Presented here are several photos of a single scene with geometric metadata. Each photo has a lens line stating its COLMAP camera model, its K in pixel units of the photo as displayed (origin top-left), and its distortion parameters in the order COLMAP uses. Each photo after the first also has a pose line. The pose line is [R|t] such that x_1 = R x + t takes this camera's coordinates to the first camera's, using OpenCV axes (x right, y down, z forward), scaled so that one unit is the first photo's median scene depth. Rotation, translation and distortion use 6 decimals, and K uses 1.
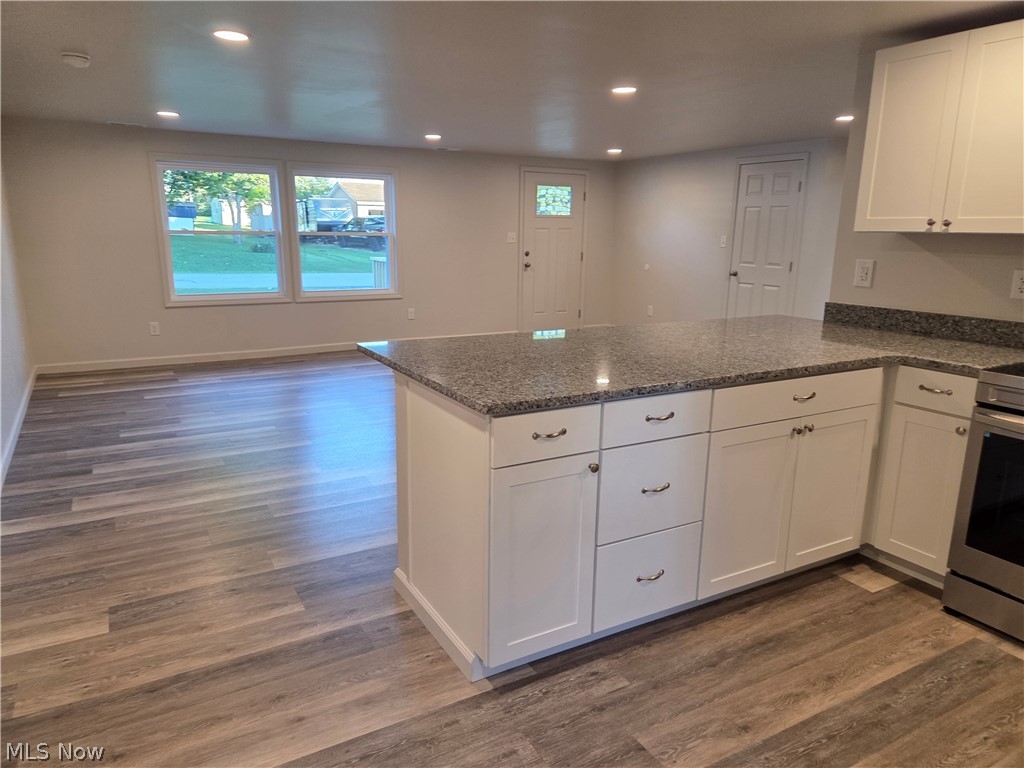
lens RADIAL K [[686.7, 0, 488.0], [0, 686.7, 379.6], [0, 0, 1]] dist [0.049087, -0.036416]
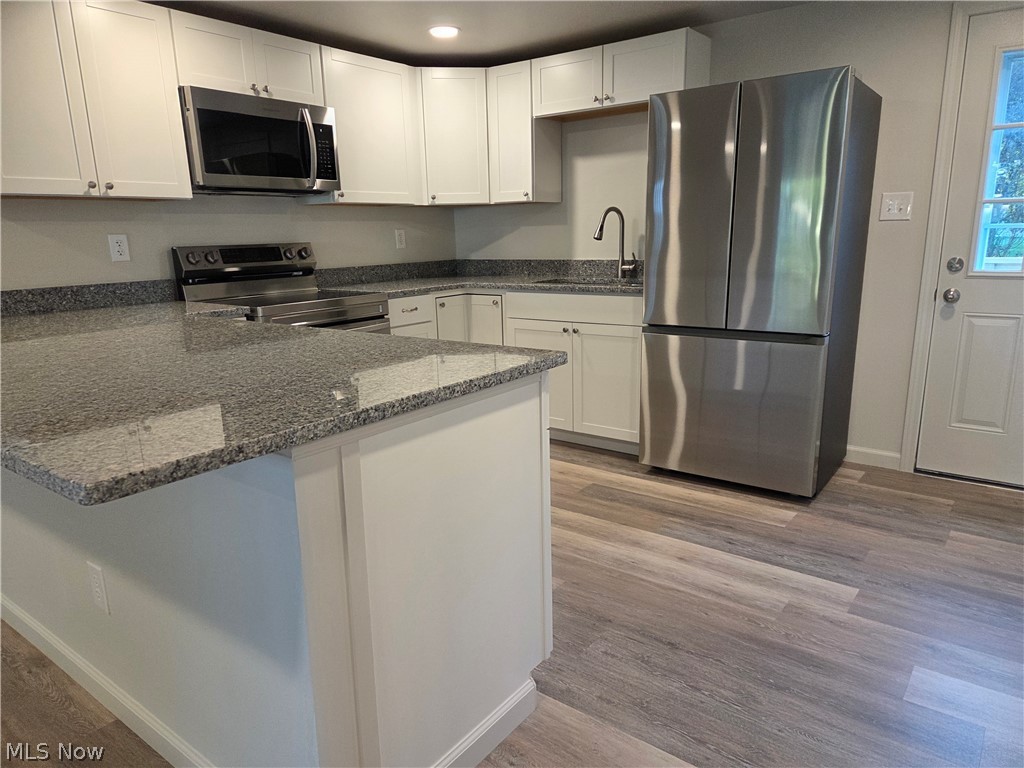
lens RADIAL K [[686.7, 0, 511.4], [0, 686.7, 396.8], [0, 0, 1]] dist [0.049087, -0.036416]
pose [[-0.407577, -0.214904, 0.887523, -0.421501], [0.217483, 0.921103, 0.322910, -0.115877], [-0.886894, 0.324632, -0.328683, 0.737536]]
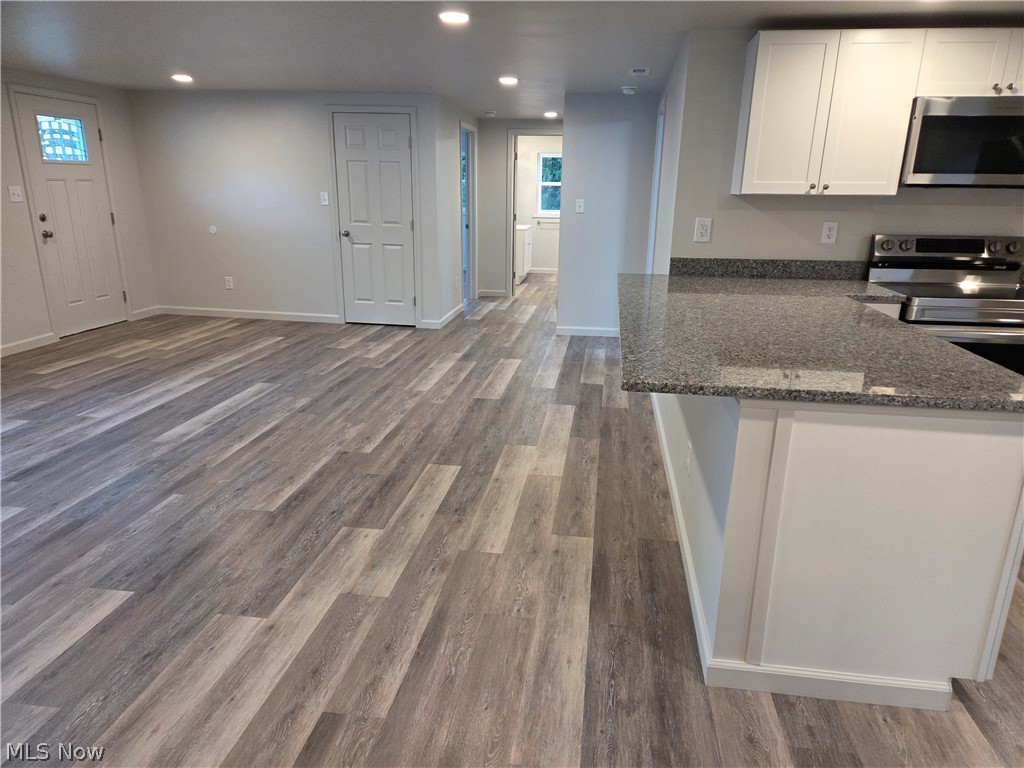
lens RADIAL K [[686.7, 0, 513.6], [0, 686.7, 398.2], [0, 0, 1]] dist [0.049087, -0.036416]
pose [[0.593945, -0.238709, 0.768276, -0.604618], [0.166107, 0.970776, 0.173212, -0.132471], [-0.787171, 0.024738, 0.616239, 0.544541]]
